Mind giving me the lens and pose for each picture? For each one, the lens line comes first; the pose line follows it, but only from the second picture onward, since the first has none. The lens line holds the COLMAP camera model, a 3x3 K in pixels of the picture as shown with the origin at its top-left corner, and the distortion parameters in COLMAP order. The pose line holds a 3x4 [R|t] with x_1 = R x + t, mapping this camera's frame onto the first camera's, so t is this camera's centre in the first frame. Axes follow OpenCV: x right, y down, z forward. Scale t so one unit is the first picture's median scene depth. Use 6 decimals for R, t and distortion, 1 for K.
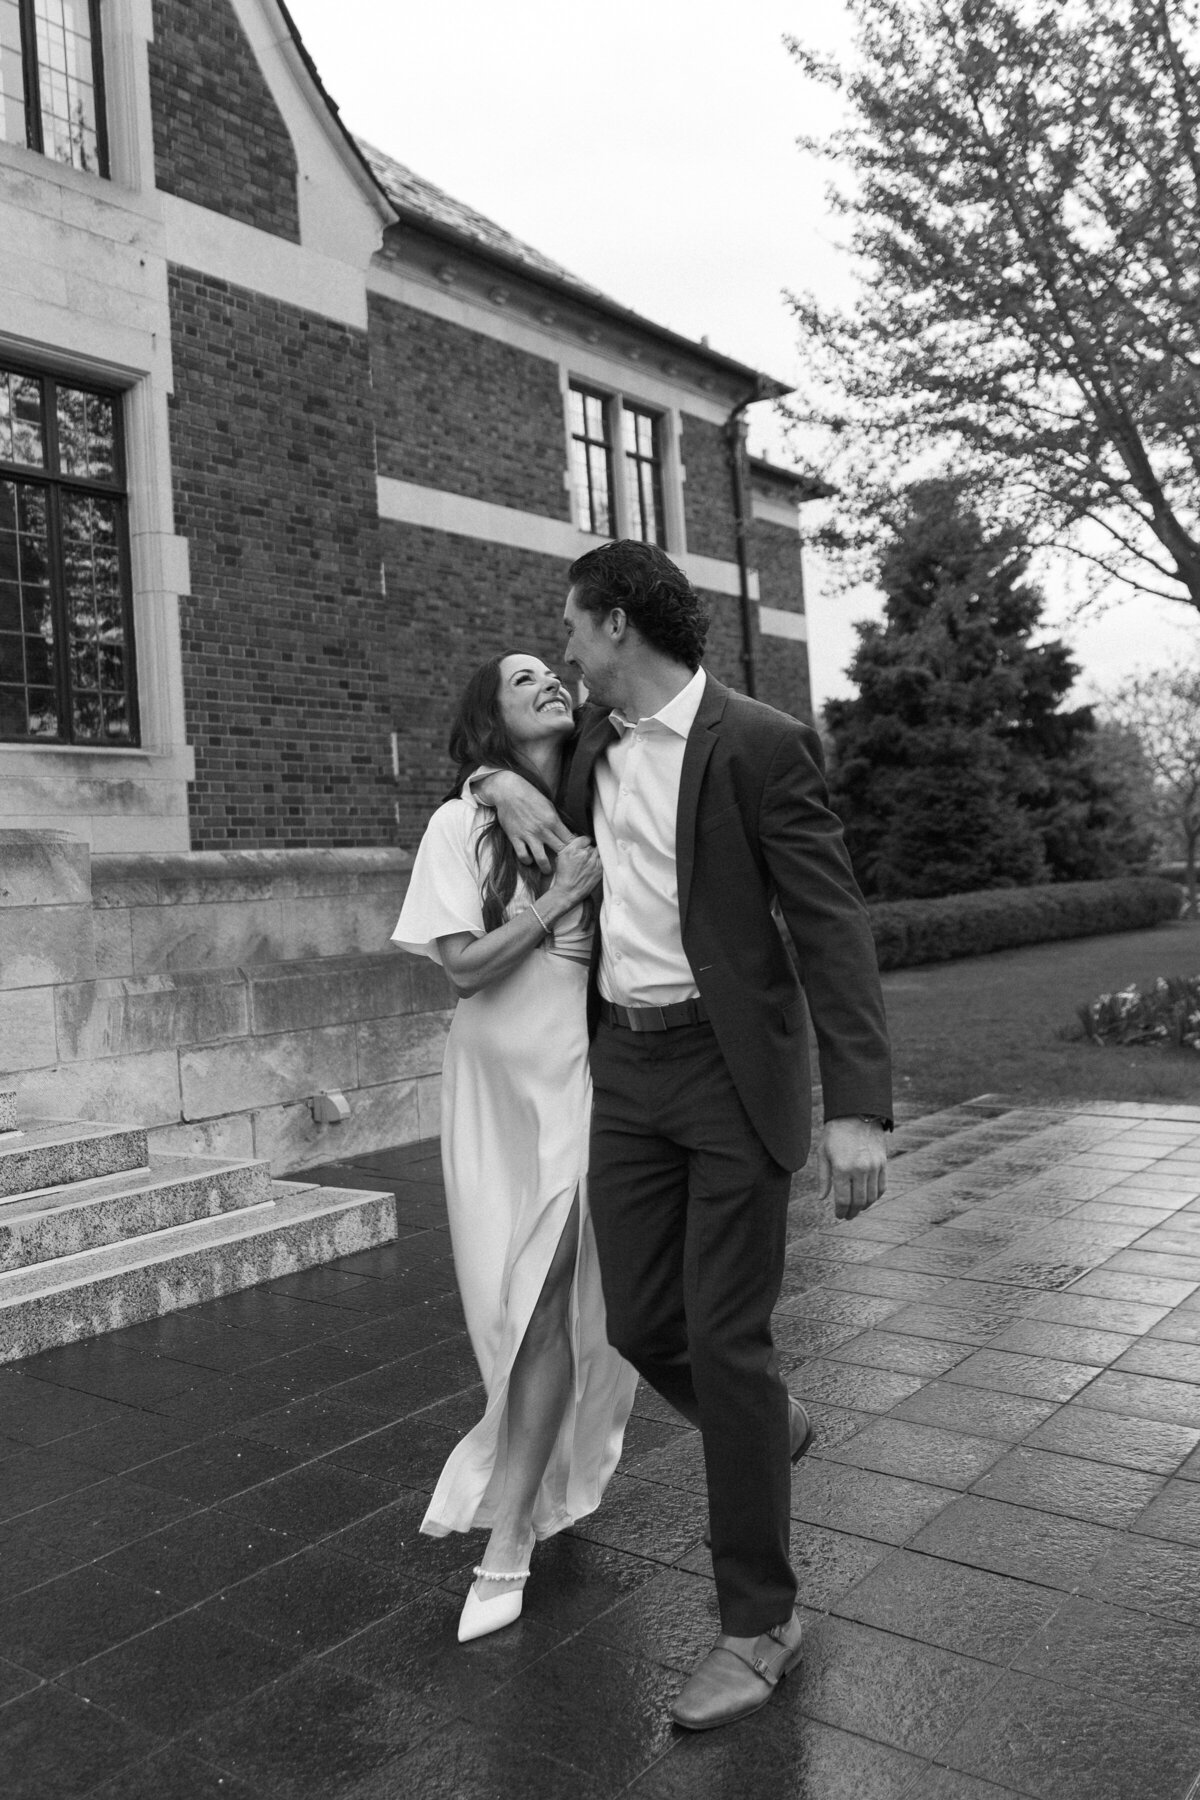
lens RADIAL K [[1299.5, 0, 278.9], [0, 1299.5, 844.3], [0, 0, 1]] dist [0.003924, -0.001177]
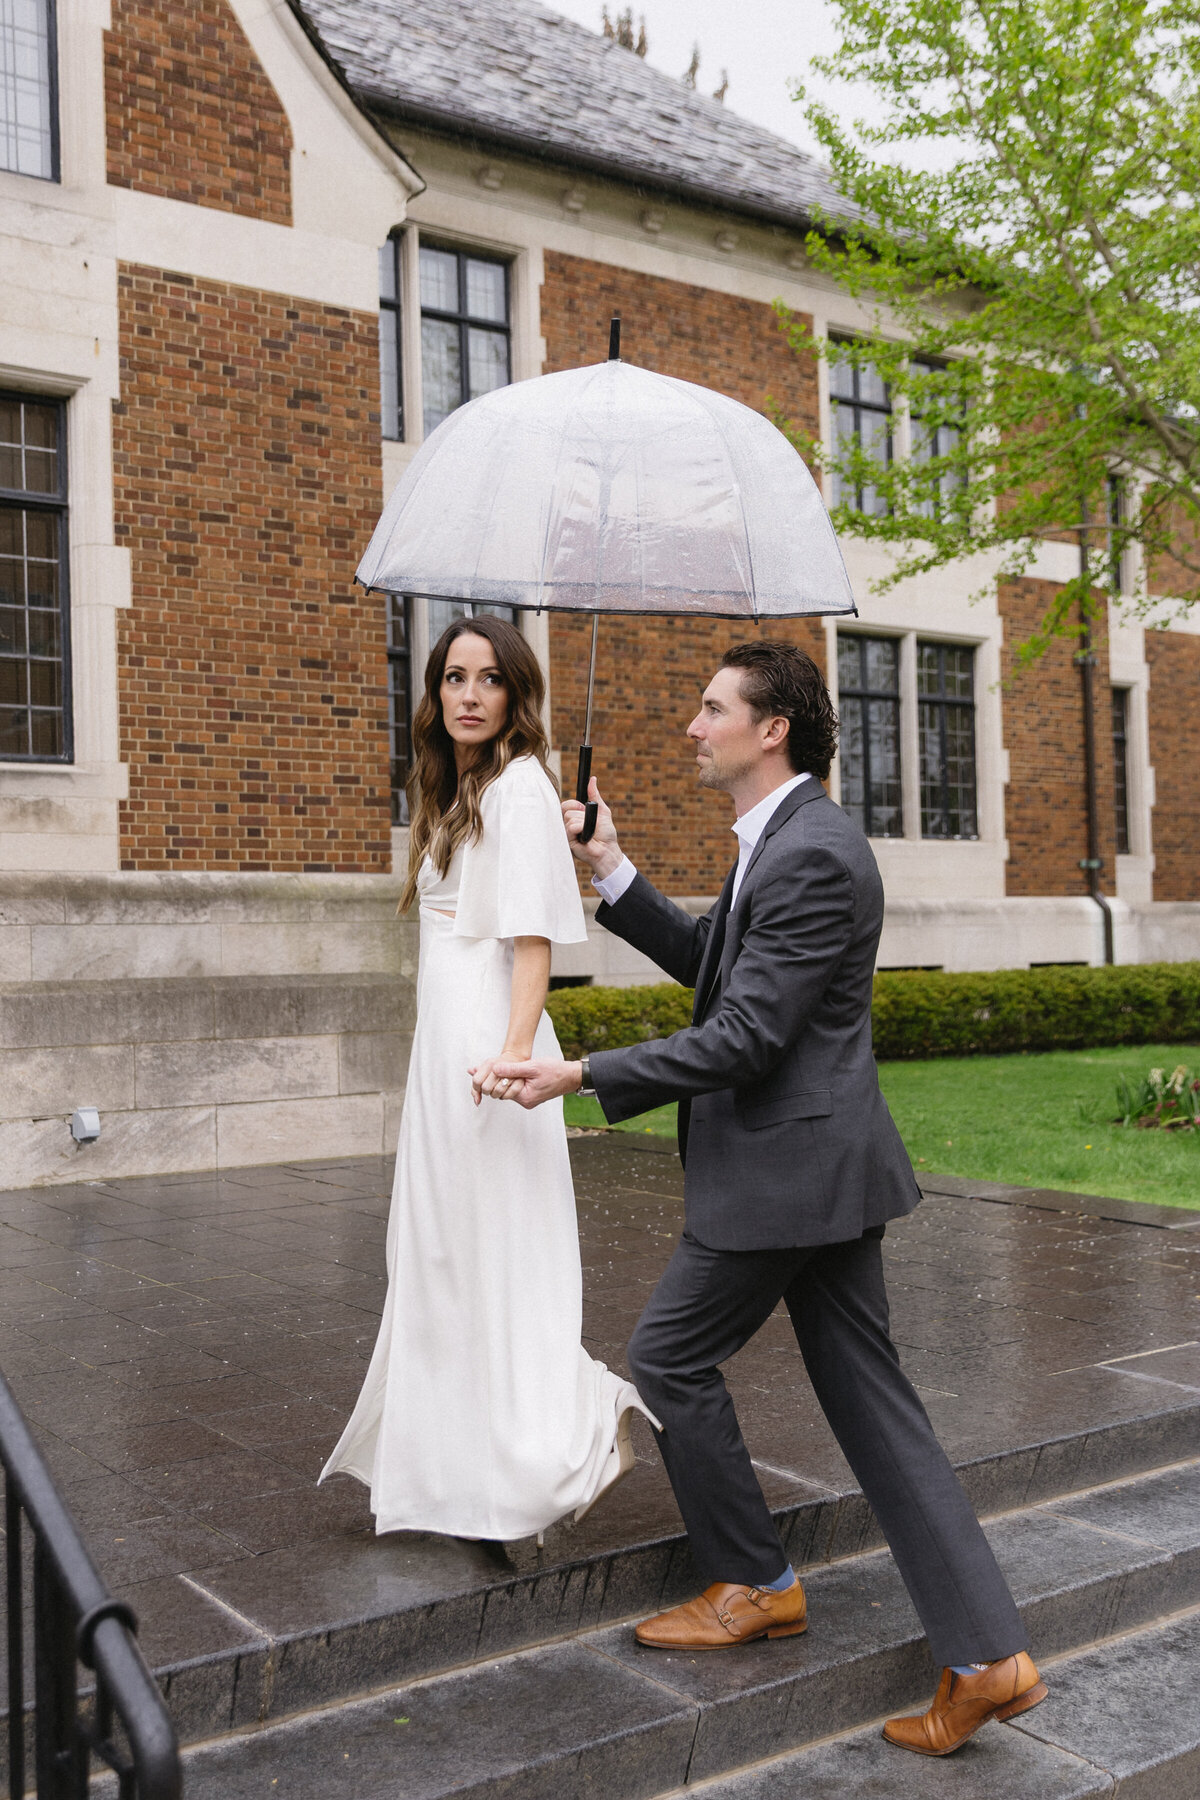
lens RADIAL K [[1566.2, 0, 591.2], [0, 1566.2, 922.0], [0, 0, 1]] dist [0.031297, -0.026498]
pose [[0.971181, 0.029142, -0.236555, 0.535915], [-0.023634, 0.999380, 0.026085, 0.004164], [0.237168, -0.019742, 0.971268, -0.062104]]
